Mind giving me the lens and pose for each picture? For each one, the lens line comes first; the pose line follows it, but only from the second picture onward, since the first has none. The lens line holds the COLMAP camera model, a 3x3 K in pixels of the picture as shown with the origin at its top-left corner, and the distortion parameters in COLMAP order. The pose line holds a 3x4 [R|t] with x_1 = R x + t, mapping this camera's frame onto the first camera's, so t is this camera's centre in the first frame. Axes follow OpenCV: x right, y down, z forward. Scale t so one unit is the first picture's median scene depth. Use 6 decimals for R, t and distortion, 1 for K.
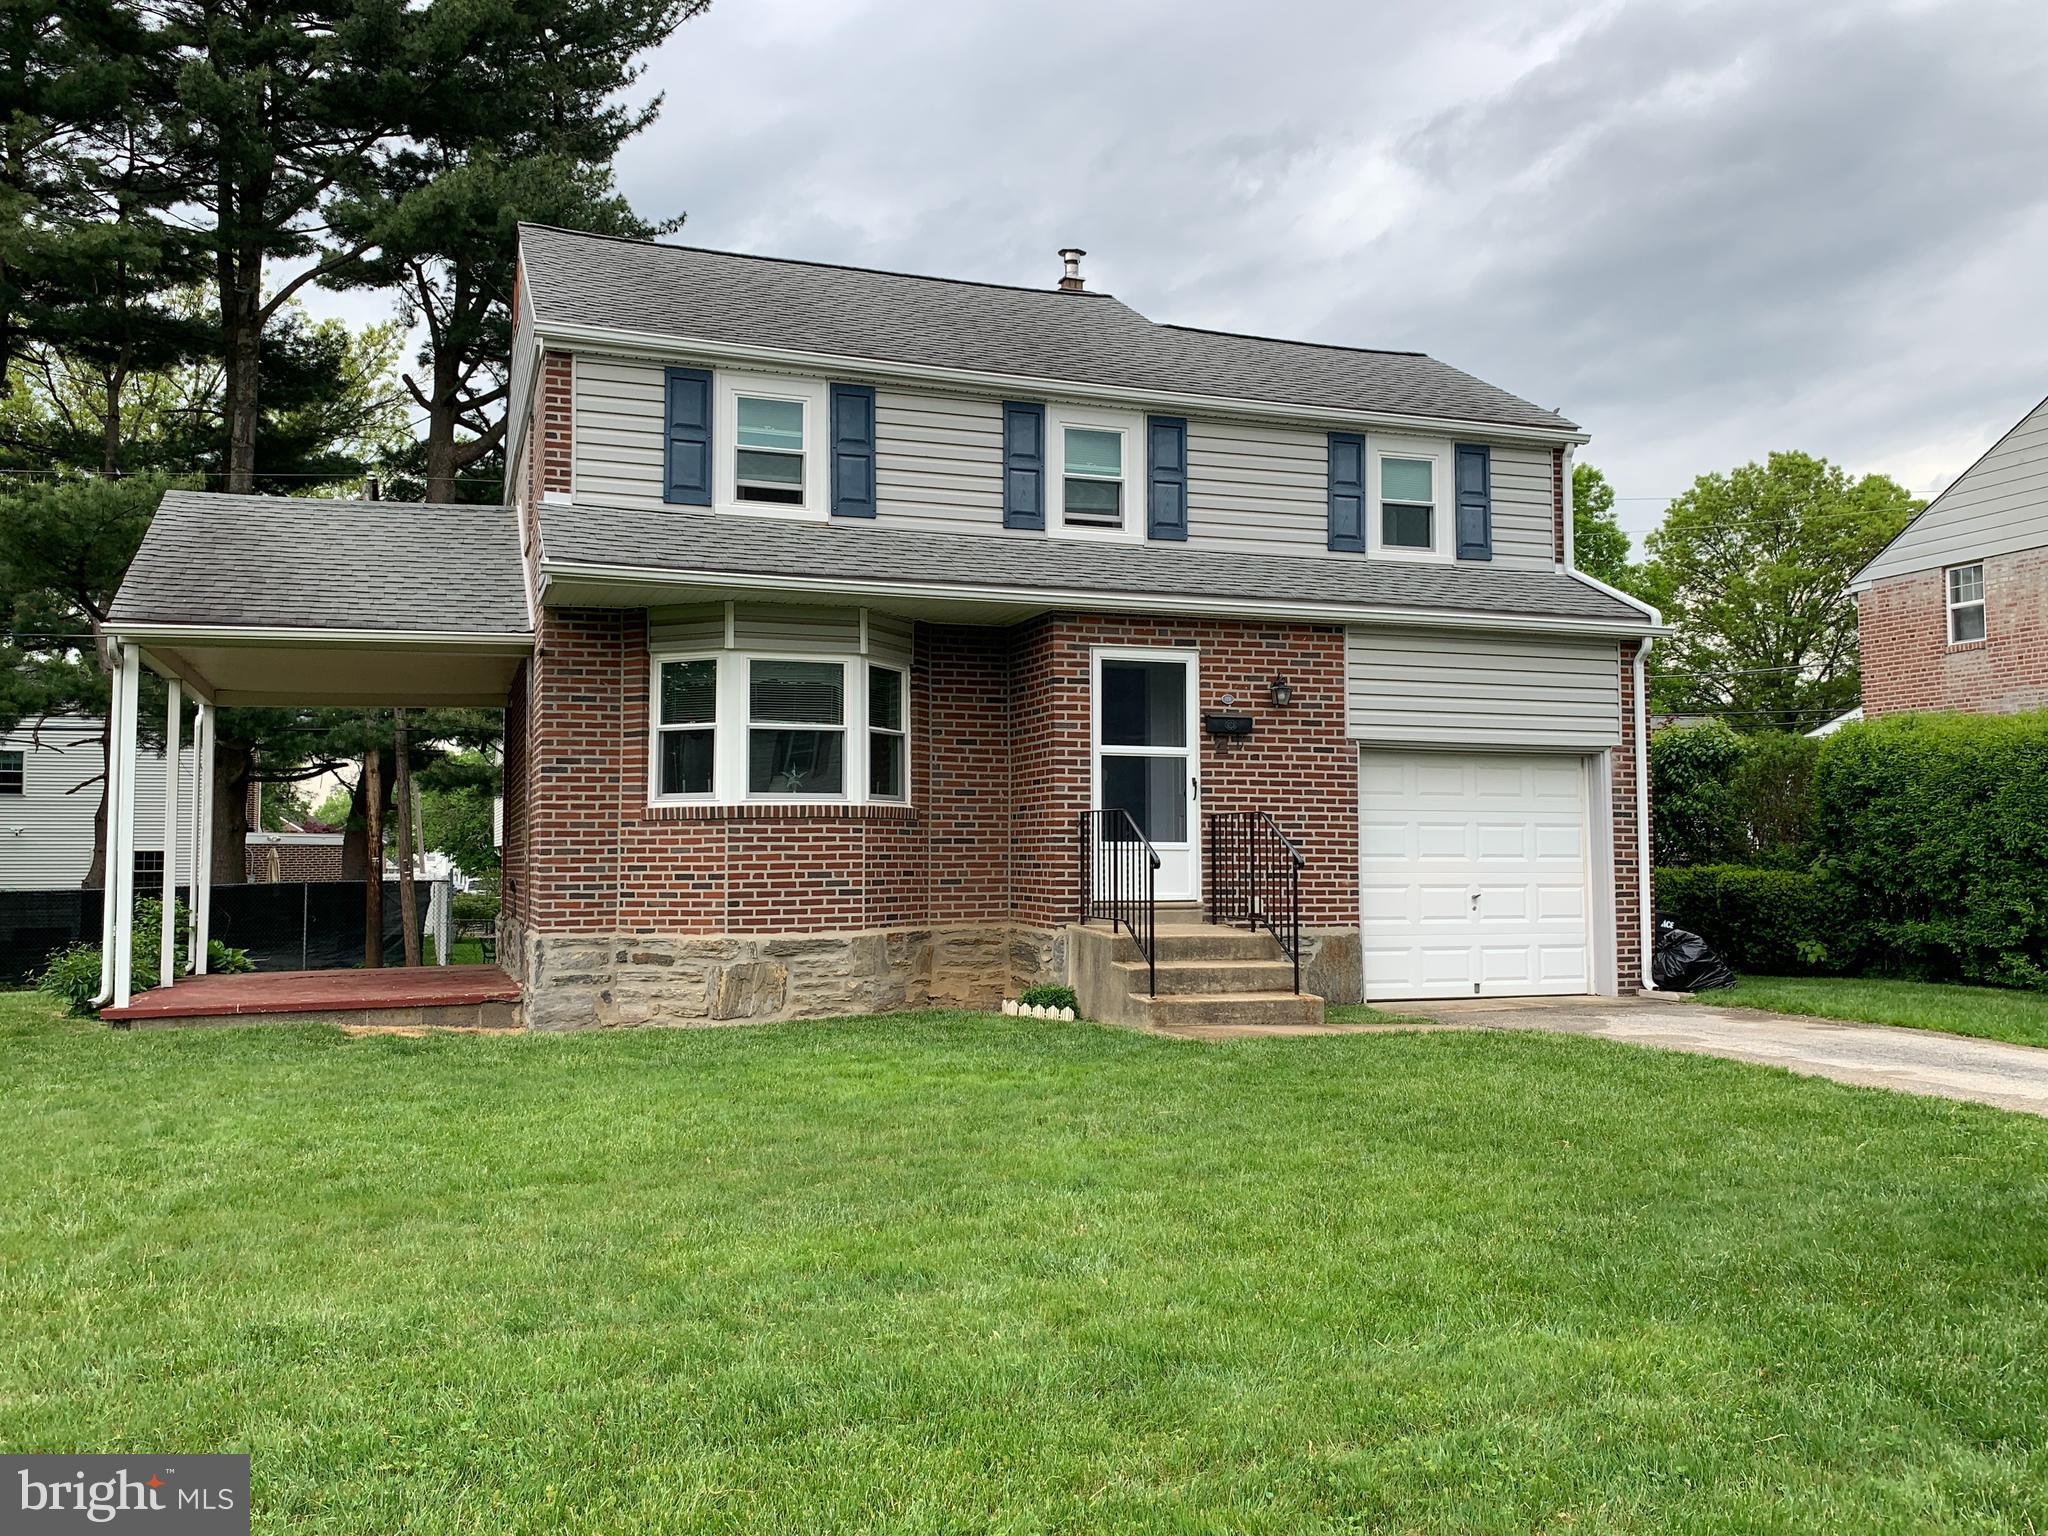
lens RADIAL K [[1646.9, 0, 1024.0], [0, 1646.9, 768.0], [0, 0, 1]] dist [0.097148, -0.002473]
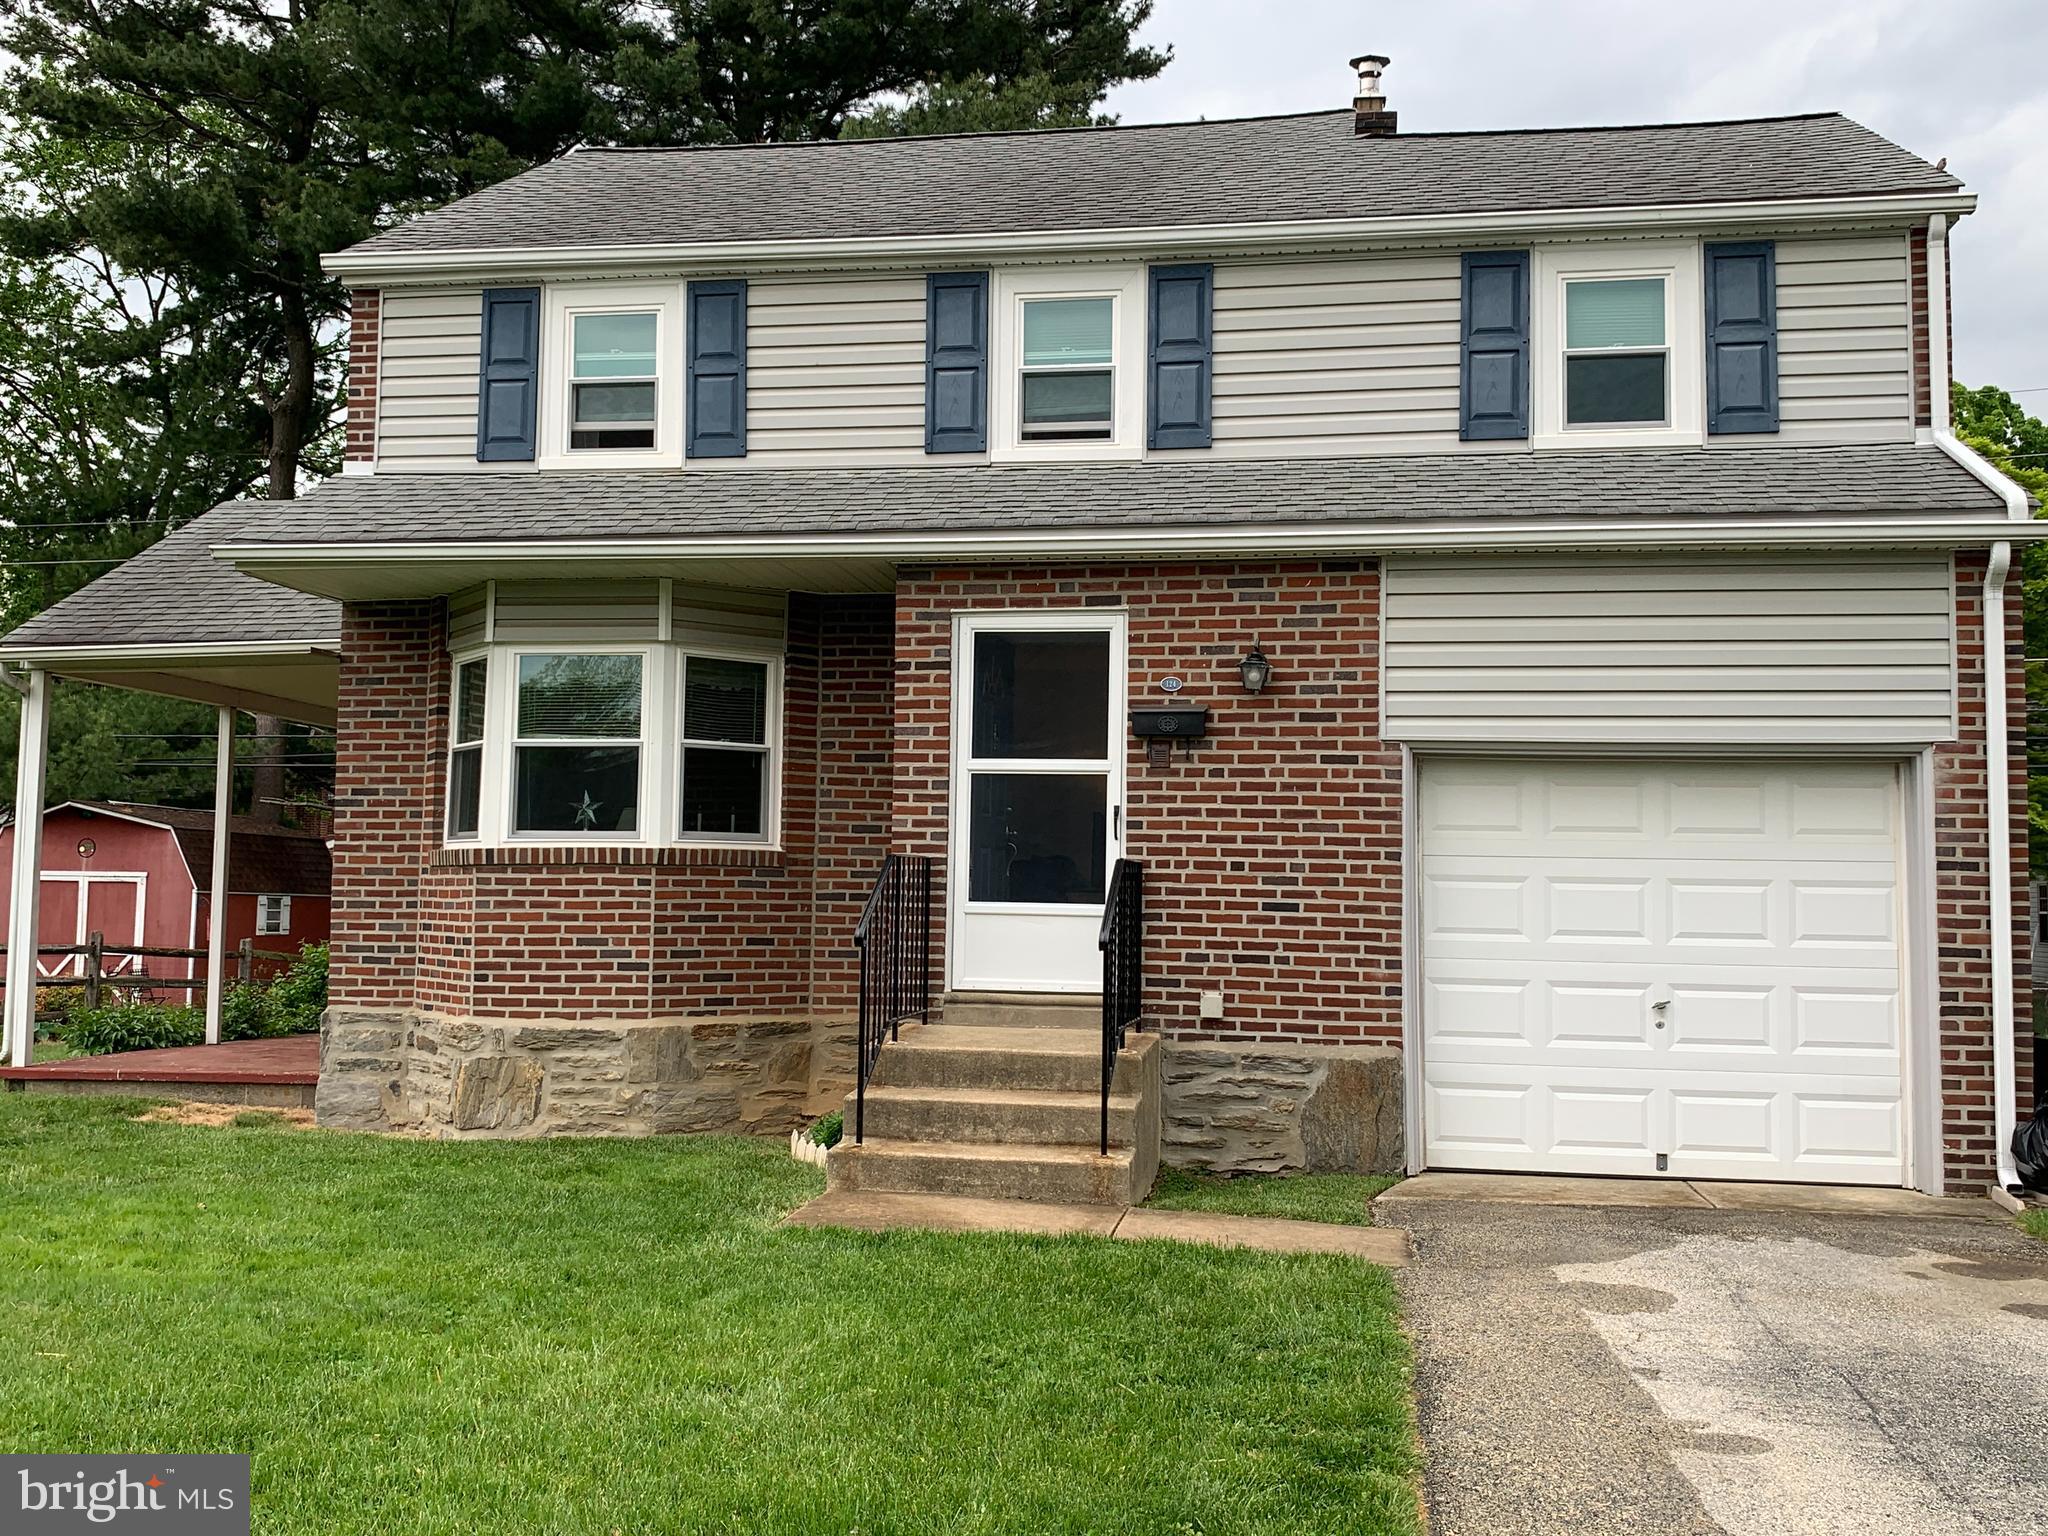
lens RADIAL K [[1930.1, 0, 1025.3], [0, 1930.1, 757.7], [0, 0, 1]] dist [0.097908, -0.176751]
pose [[0.876259, -0.019952, -0.481427, 0.435253], [0.010981, 0.999710, -0.021445, 0.002829], [0.481715, 0.013505, 0.876224, 0.307404]]
